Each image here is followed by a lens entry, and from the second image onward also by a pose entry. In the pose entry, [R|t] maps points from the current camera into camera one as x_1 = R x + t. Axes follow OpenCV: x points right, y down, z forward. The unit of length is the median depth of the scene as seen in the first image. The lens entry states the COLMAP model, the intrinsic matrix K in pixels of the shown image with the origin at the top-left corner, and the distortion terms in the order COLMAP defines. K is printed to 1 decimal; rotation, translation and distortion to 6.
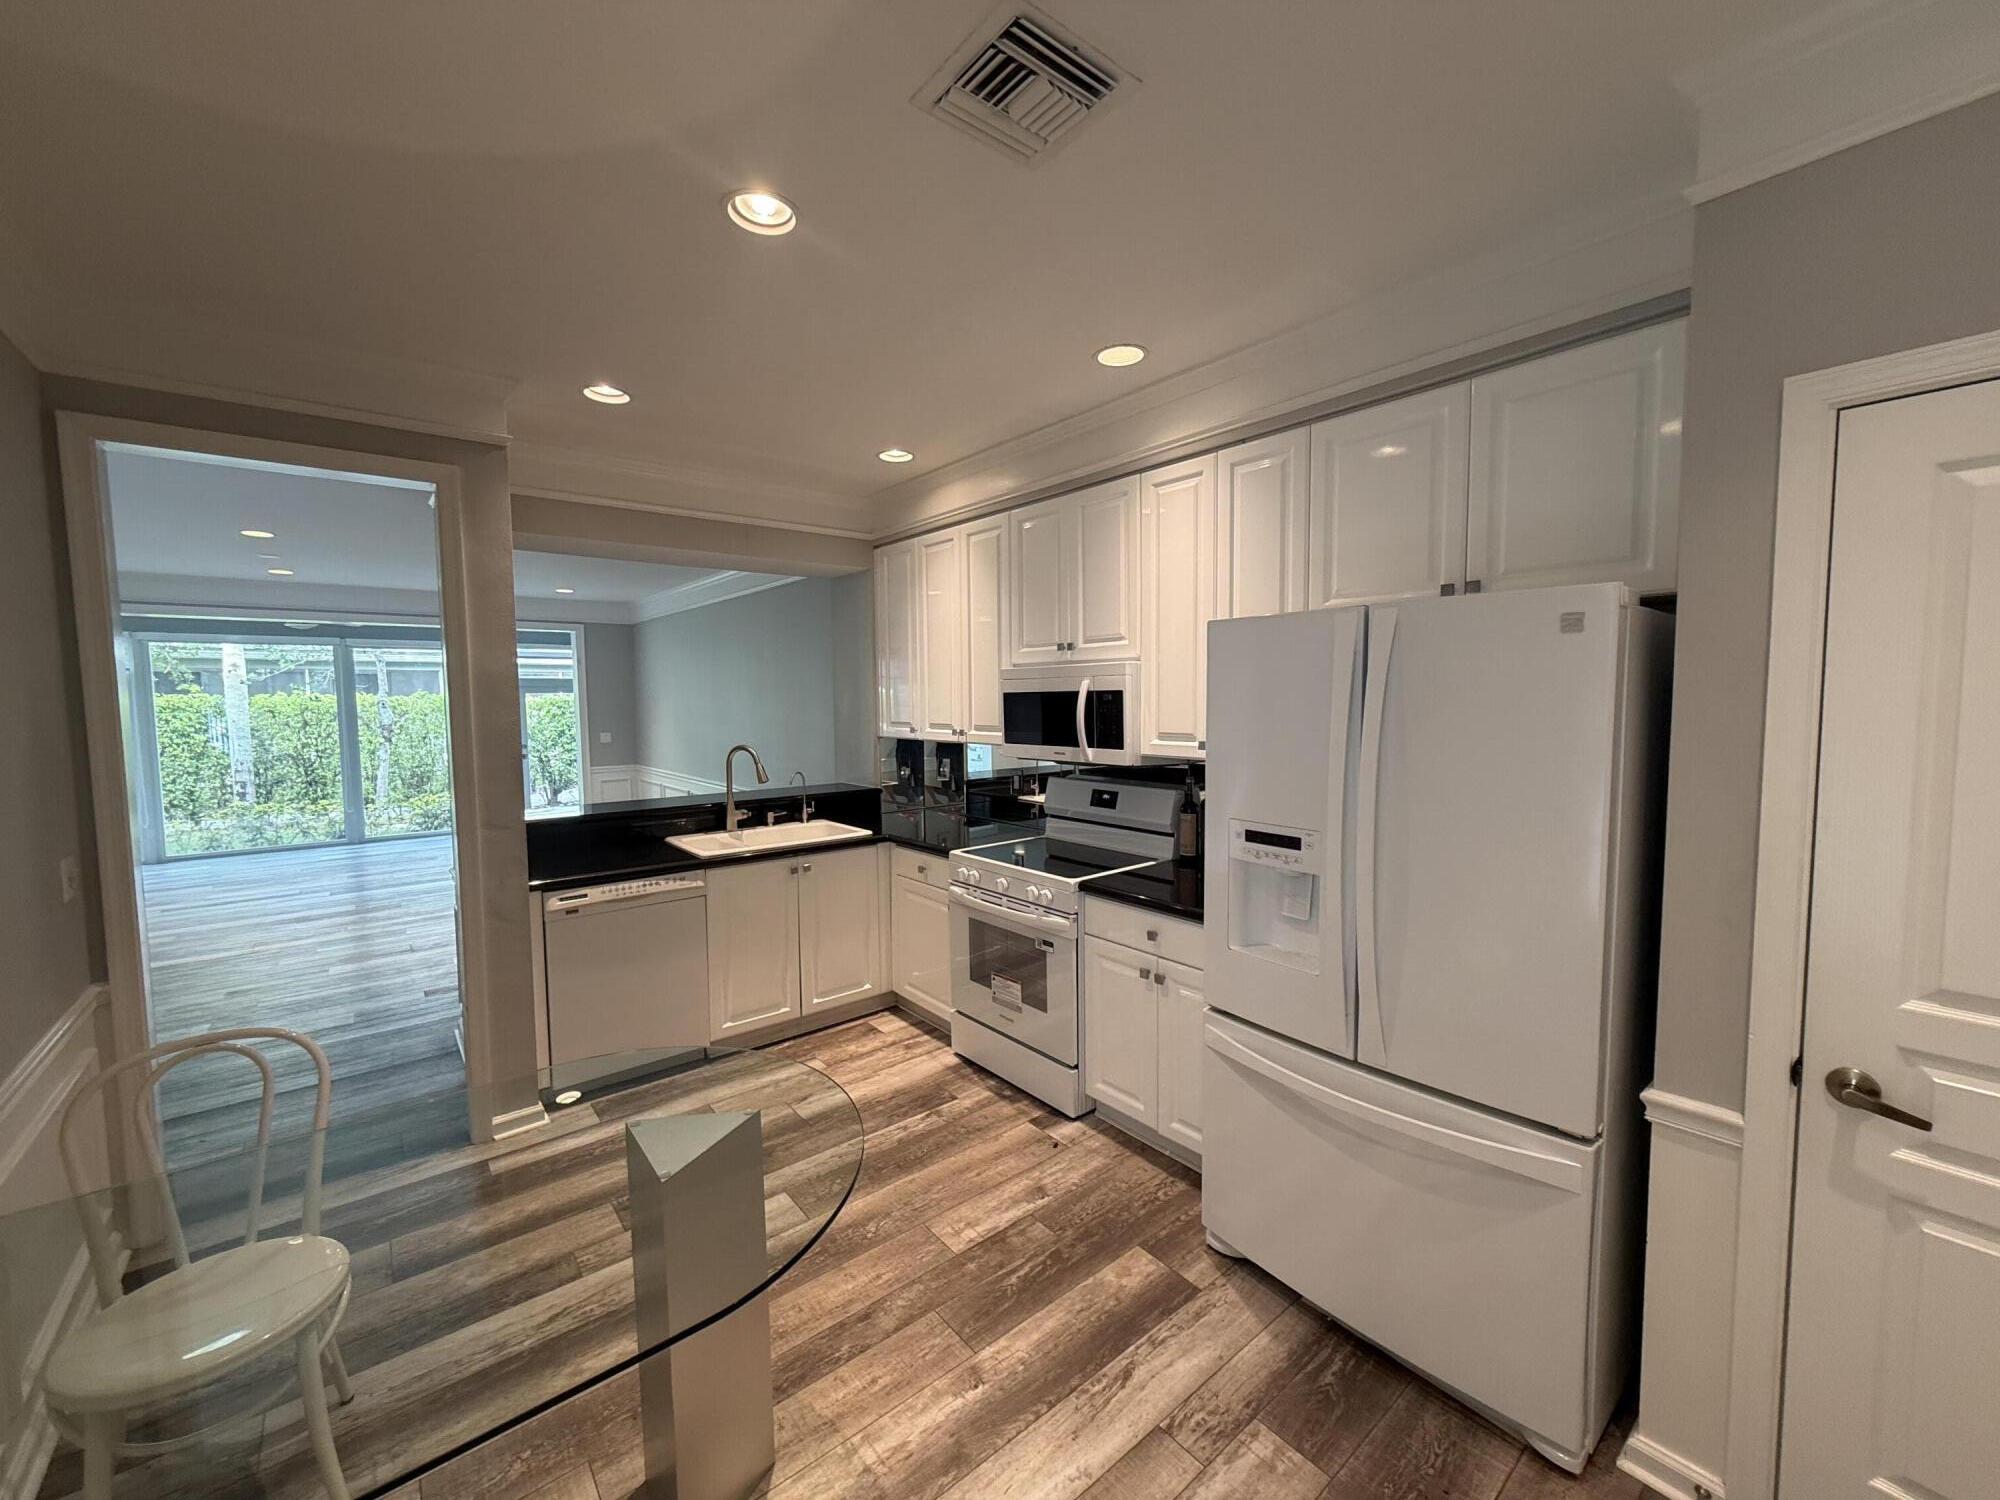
lens RADIAL K [[795.2, 0, 1011.4], [0, 795.2, 752.2], [0, 0, 1]] dist [0.001547, -0.000550]
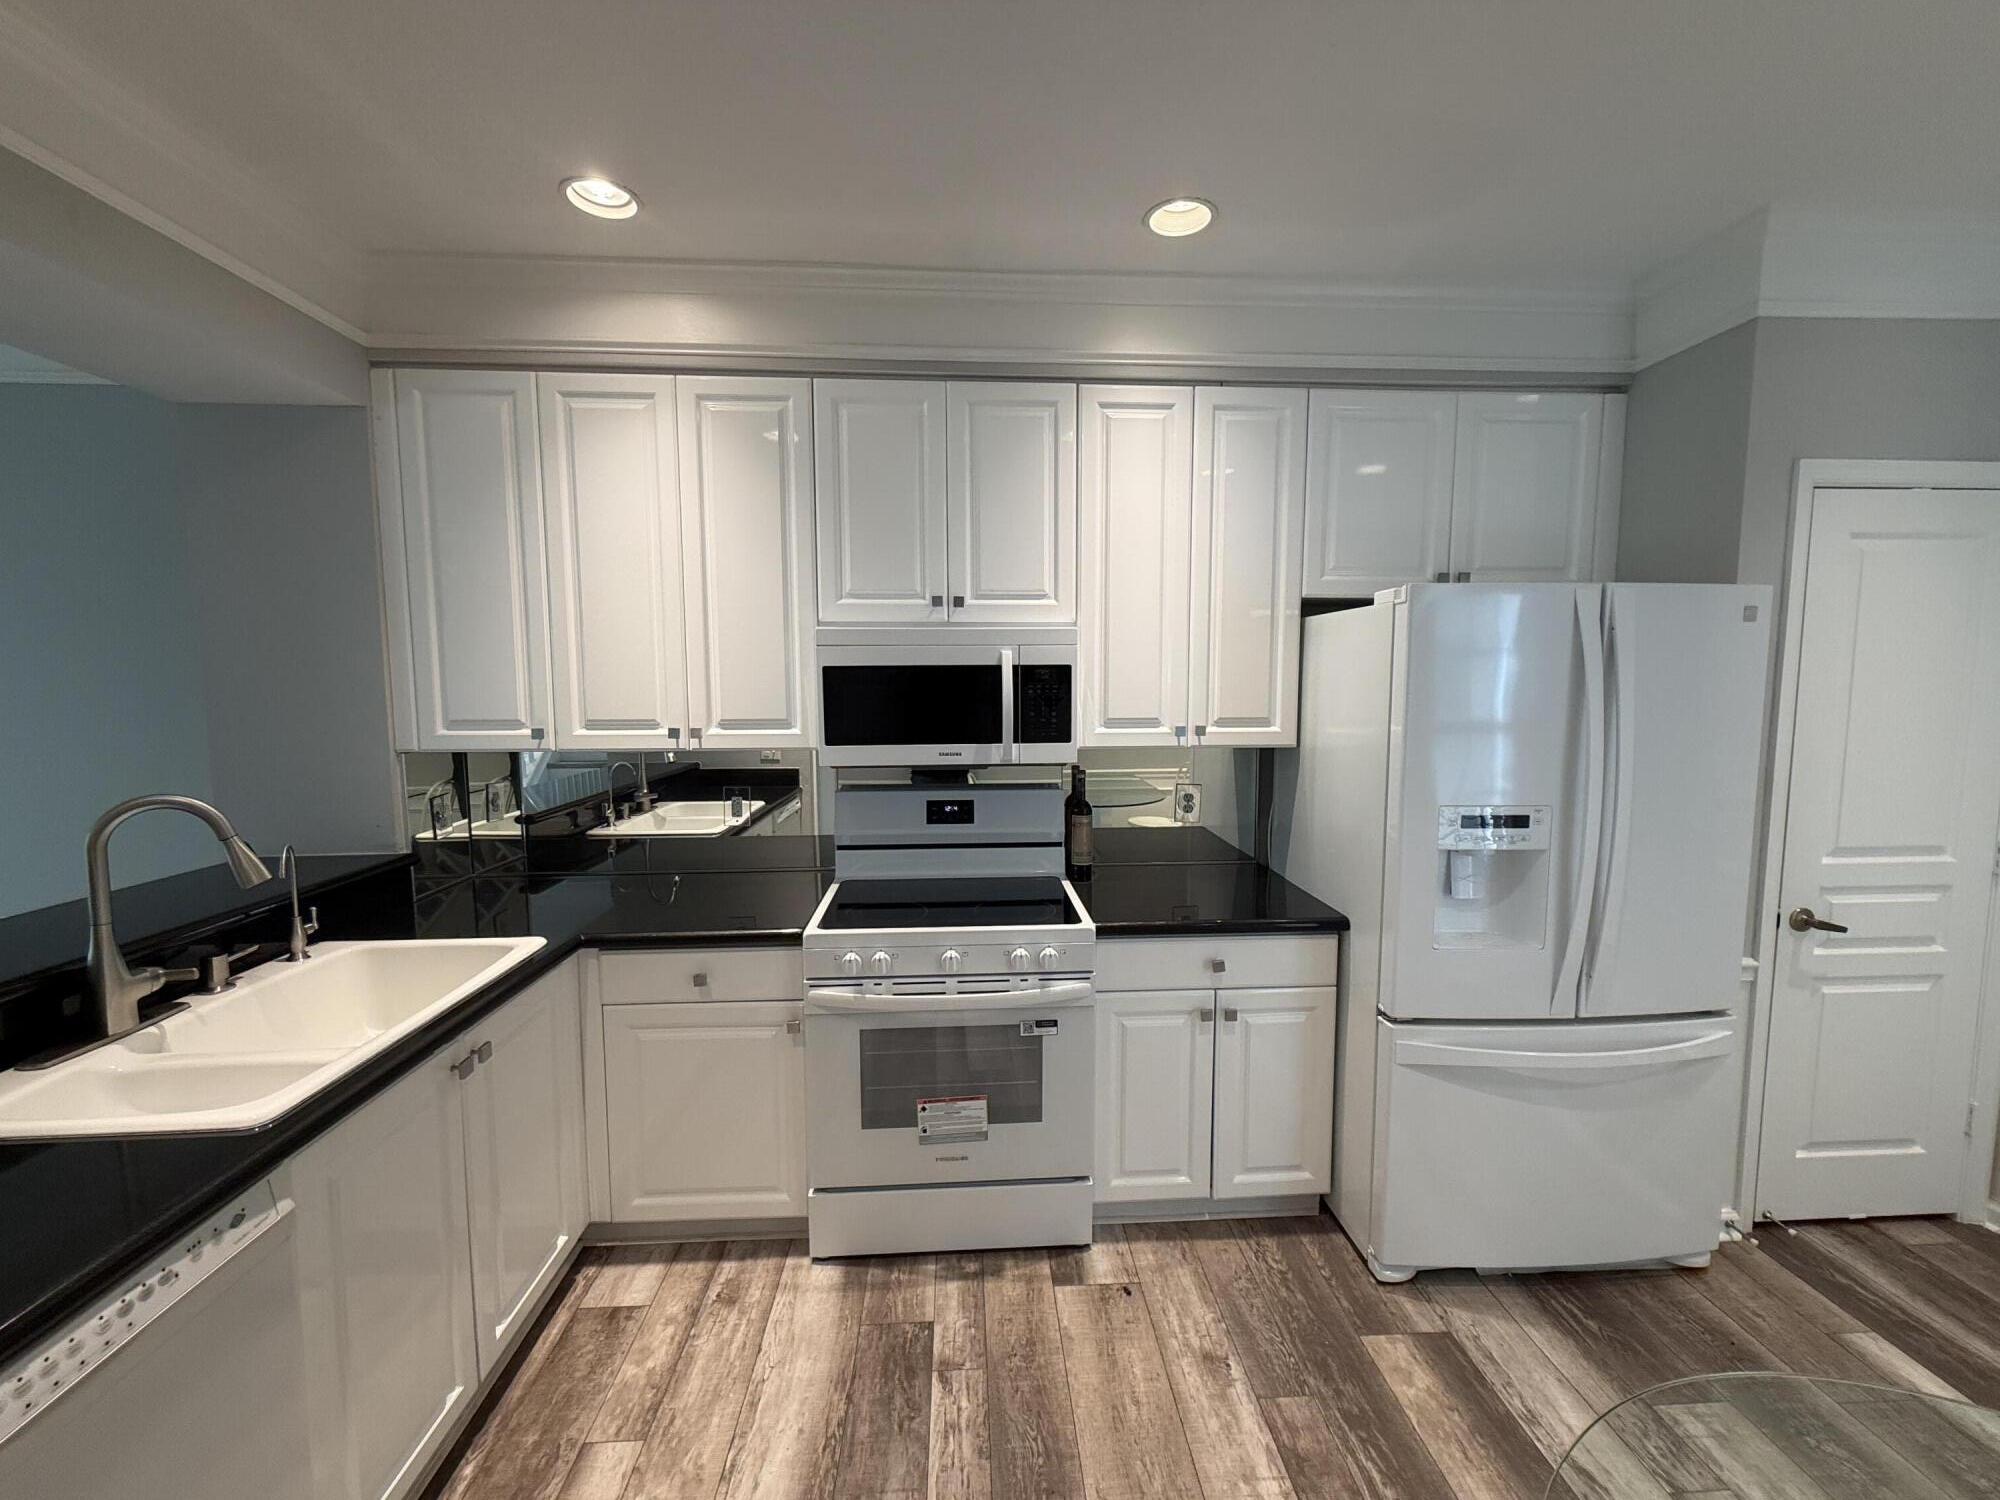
lens RADIAL K [[795.2, 0, 1016.9], [0, 795.2, 746.9], [0, 0, 1]] dist [0.001547, -0.000550]
pose [[0.593149, -0.064184, 0.802530, -0.490989], [0.053703, 0.997751, 0.040106, -0.031099], [-0.803300, 0.019309, 0.595262, 0.566456]]
